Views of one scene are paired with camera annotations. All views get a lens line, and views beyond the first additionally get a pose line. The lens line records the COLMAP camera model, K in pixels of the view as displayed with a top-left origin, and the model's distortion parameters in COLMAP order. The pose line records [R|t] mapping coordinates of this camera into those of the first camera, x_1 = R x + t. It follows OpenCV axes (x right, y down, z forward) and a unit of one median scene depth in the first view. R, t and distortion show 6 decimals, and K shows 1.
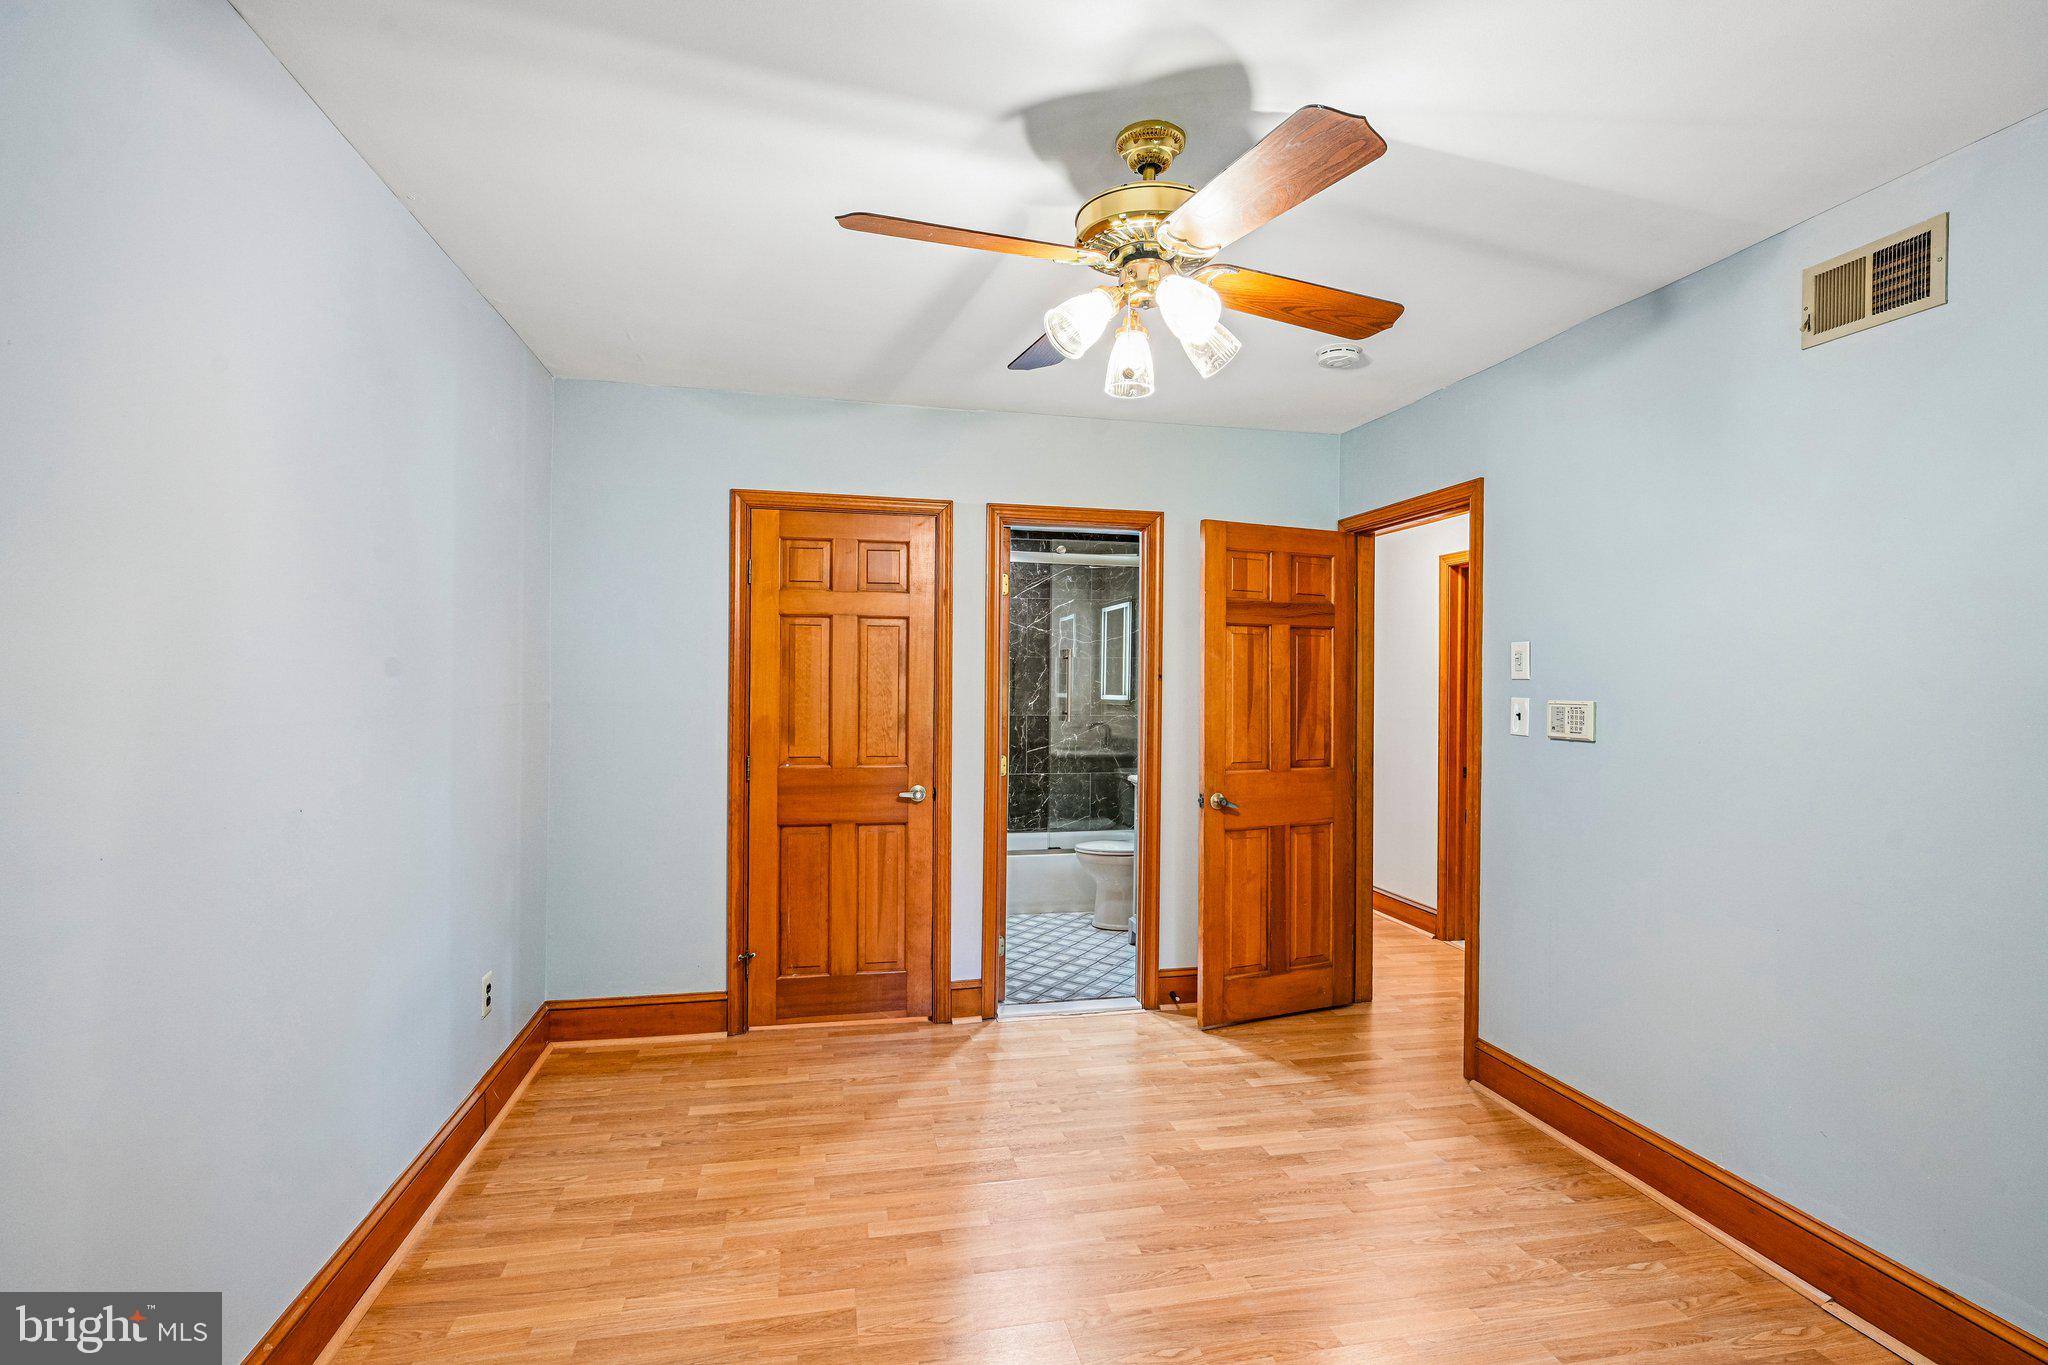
lens RADIAL K [[931.1, 0, 1028.0], [0, 931.1, 667.9], [0, 0, 1]] dist [0.002228, -0.000039]
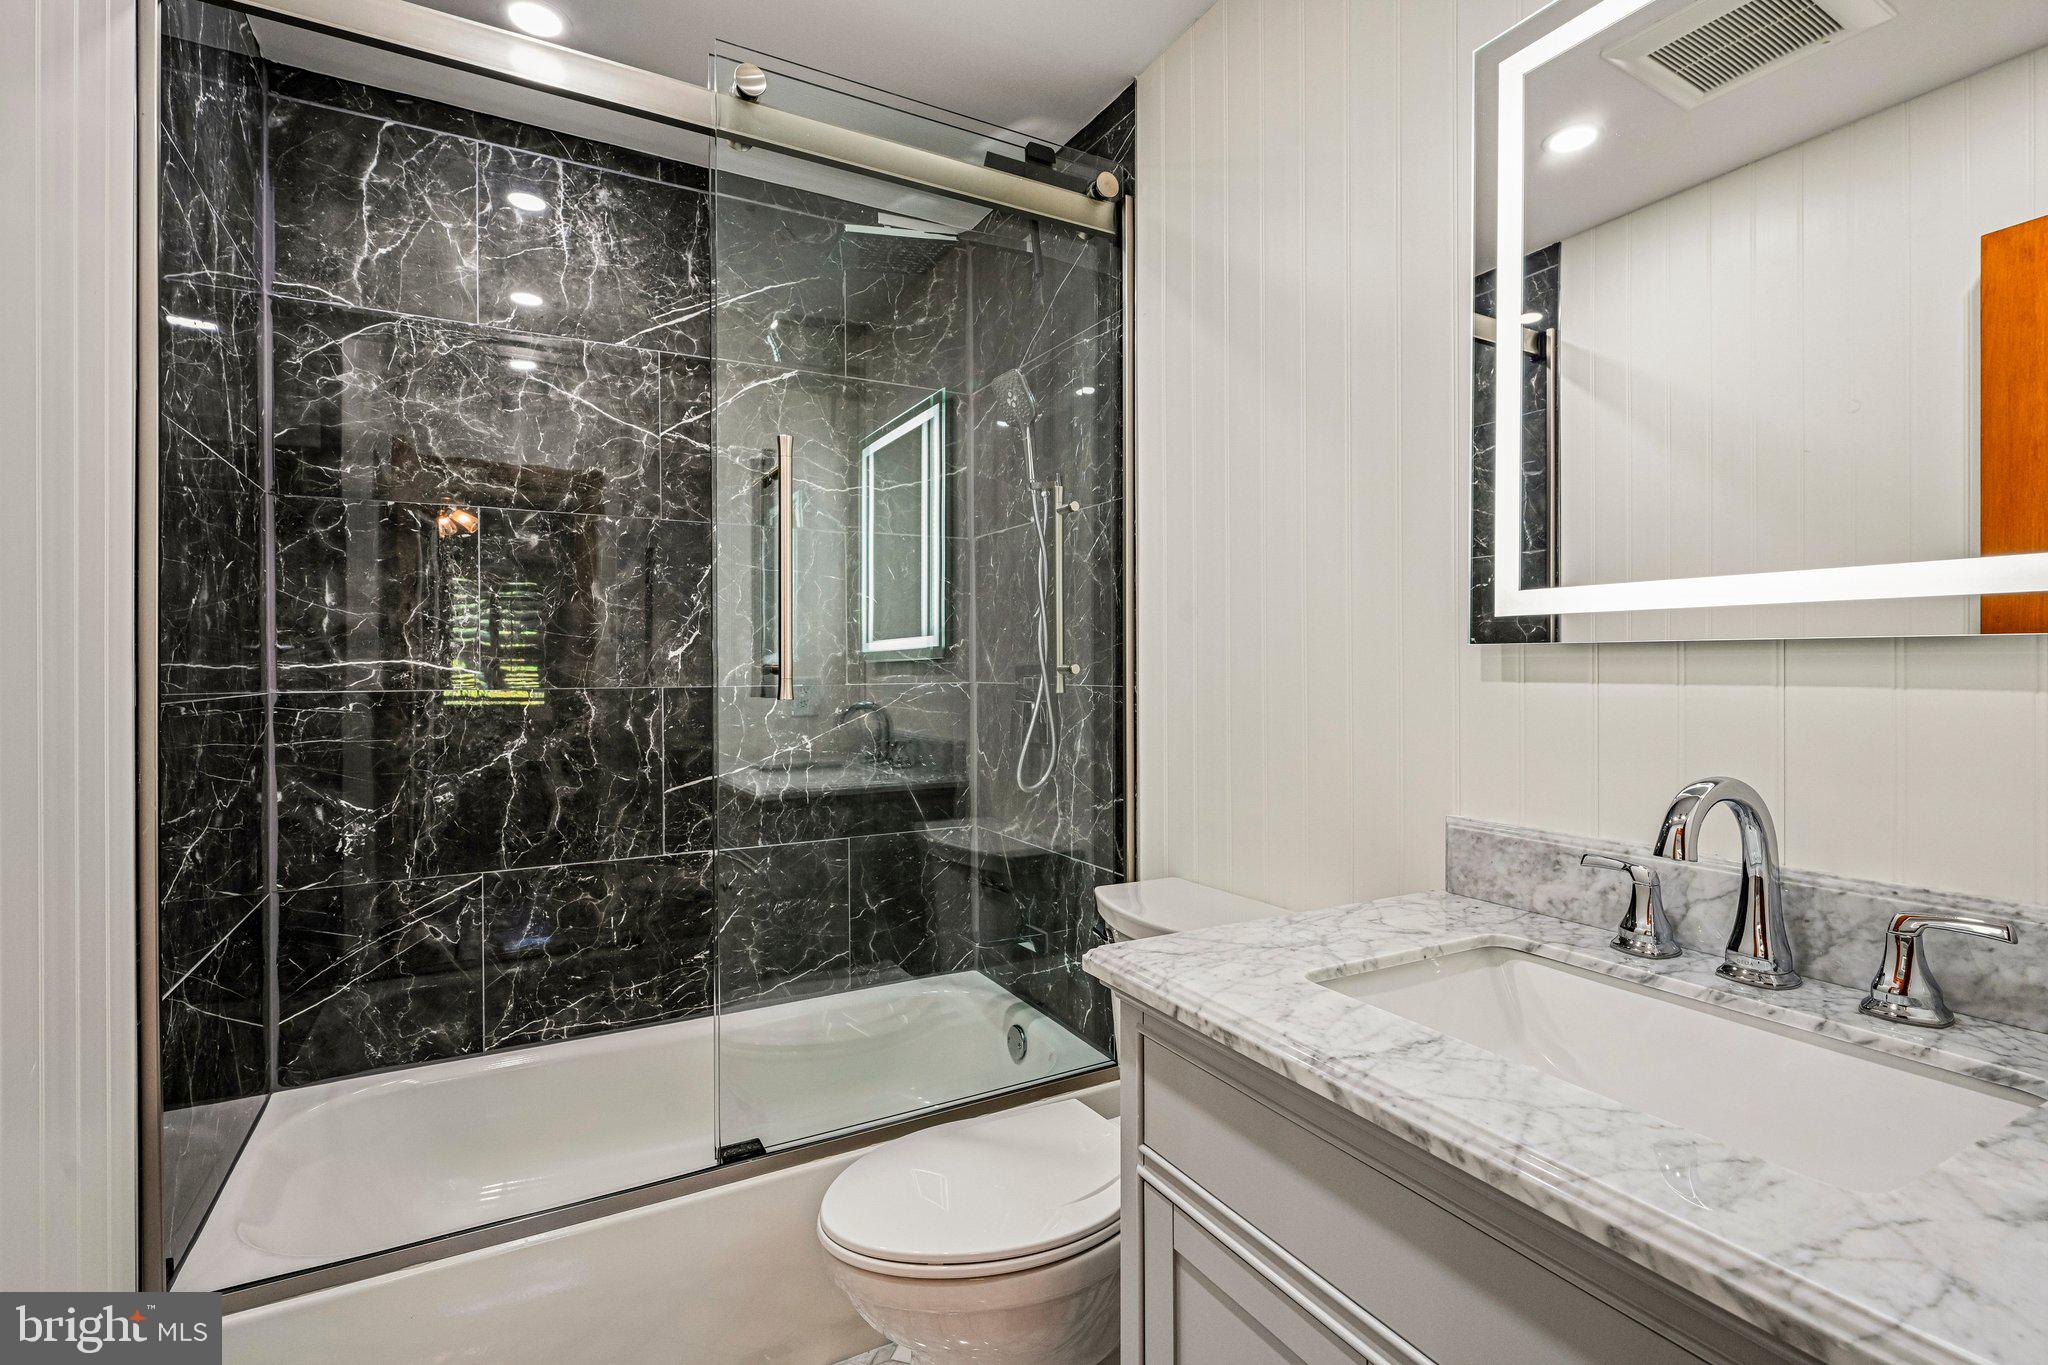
lens RADIAL K [[931.1, 0, 1028.0], [0, 931.1, 667.9], [0, 0, 1]] dist [0.002228, -0.000039]
pose [[0.957318, -0.014103, 0.288693, 0.028108], [0.009243, 0.999792, 0.018188, 0.037518], [-0.288890, -0.014743, 0.957249, 0.609393]]
